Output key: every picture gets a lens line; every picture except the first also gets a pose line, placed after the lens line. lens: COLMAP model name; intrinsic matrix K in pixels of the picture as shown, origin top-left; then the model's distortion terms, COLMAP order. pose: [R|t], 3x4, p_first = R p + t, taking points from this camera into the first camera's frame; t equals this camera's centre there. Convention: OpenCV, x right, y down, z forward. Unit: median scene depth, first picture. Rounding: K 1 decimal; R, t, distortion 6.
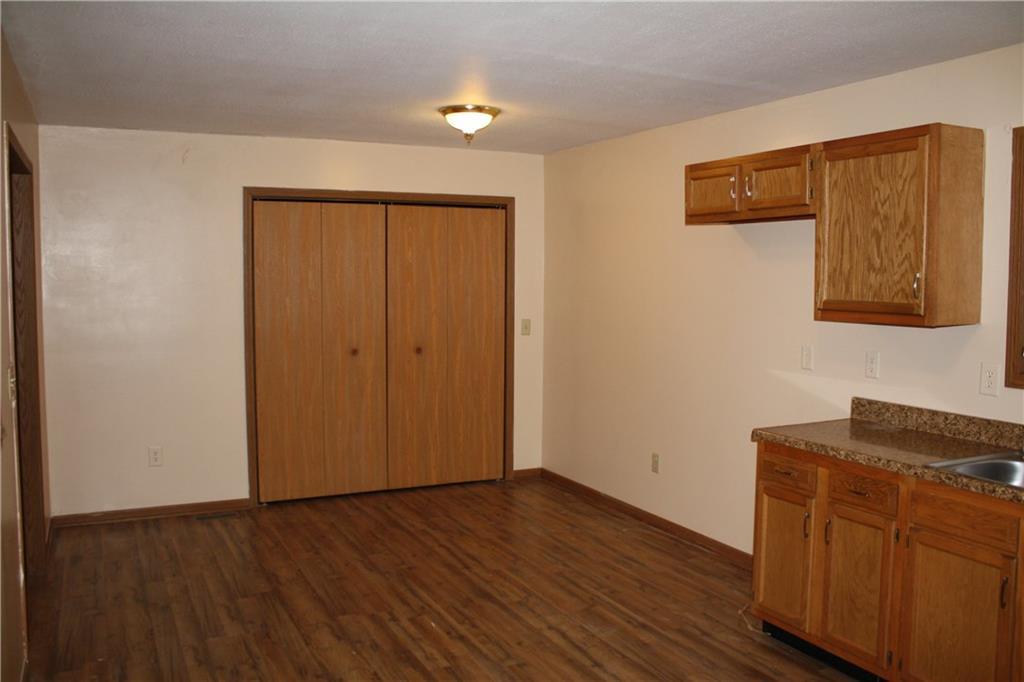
lens RADIAL K [[872.4, 0, 515.7], [0, 872.4, 345.5], [0, 0, 1]] dist [-0.160438, 0.143367]
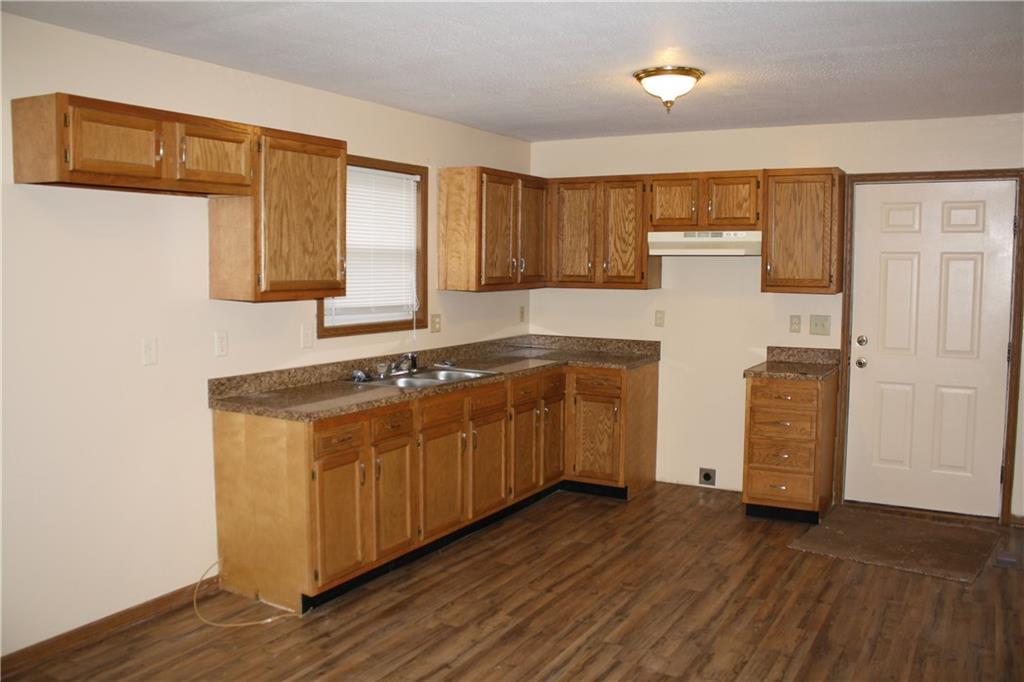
lens RADIAL K [[872.4, 0, 509.4], [0, 872.4, 334.6], [0, 0, 1]] dist [-0.160438, 0.143367]
pose [[-0.549589, -0.068940, 0.832586, -0.693386], [0.061583, 0.990535, 0.122669, -0.102664], [-0.833163, 0.118690, -0.540141, 1.374796]]
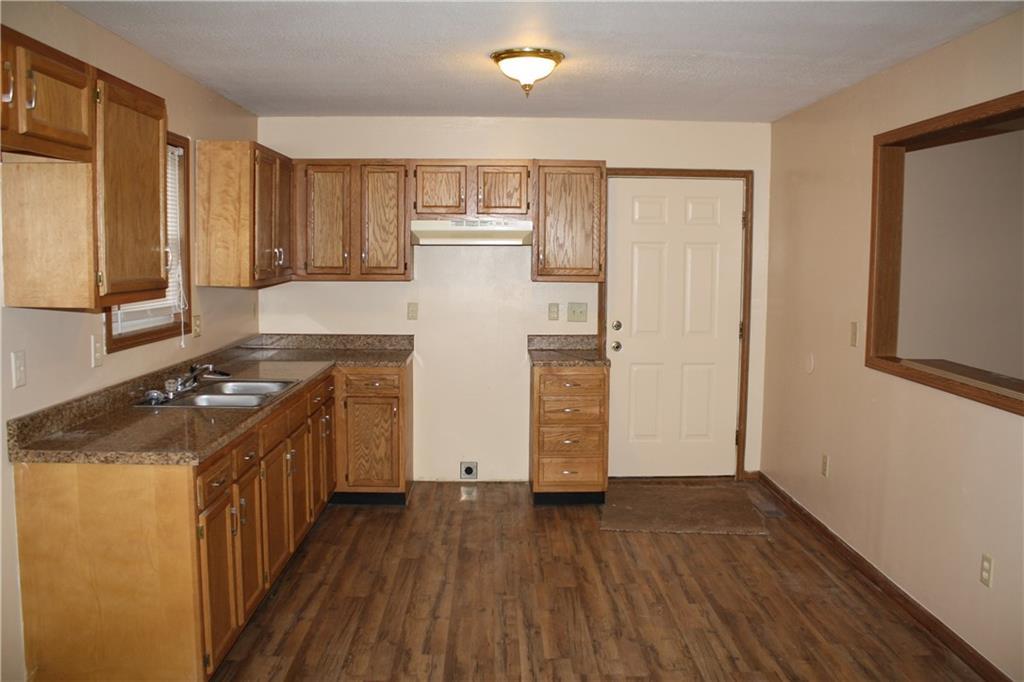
lens RADIAL K [[872.4, 0, 512.1], [0, 872.4, 335.5], [0, 0, 1]] dist [-0.160438, 0.143367]
pose [[-0.903236, -0.044550, 0.426825, -0.375395], [0.028593, 0.986140, 0.163435, -0.118463], [-0.428190, 0.159824, -0.889443, 1.539610]]
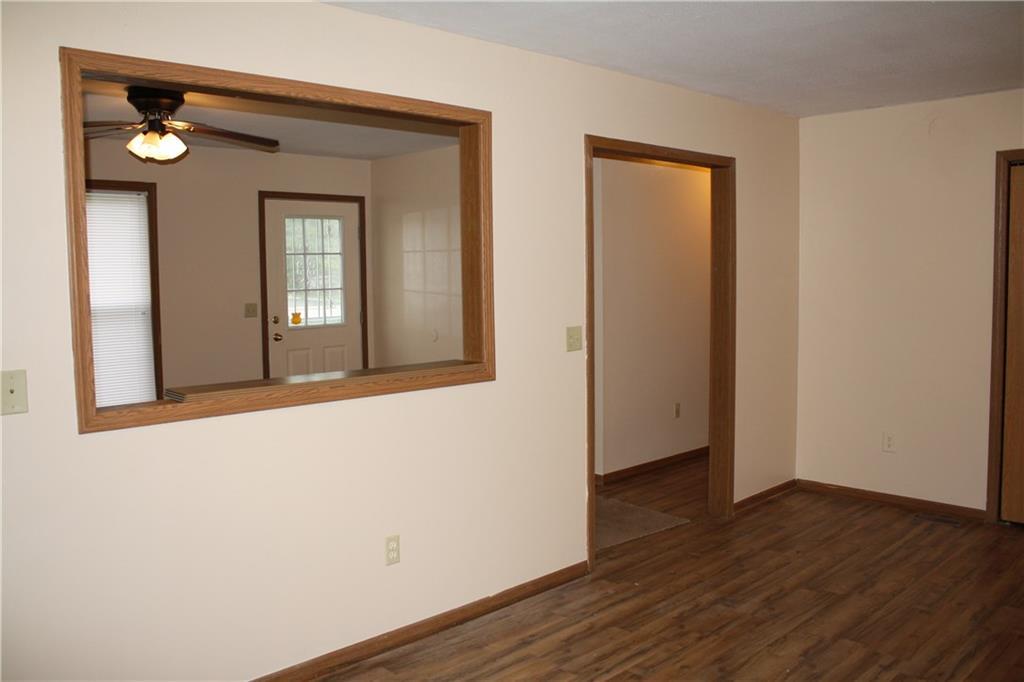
lens RADIAL K [[872.4, 0, 509.2], [0, 872.4, 335.9], [0, 0, 1]] dist [-0.160438, 0.143367]
pose [[0.292527, 0.063476, -0.954148, 0.442333], [-0.060486, 0.997025, 0.047784, -0.012560], [0.954342, 0.043735, 0.295496, 0.357011]]
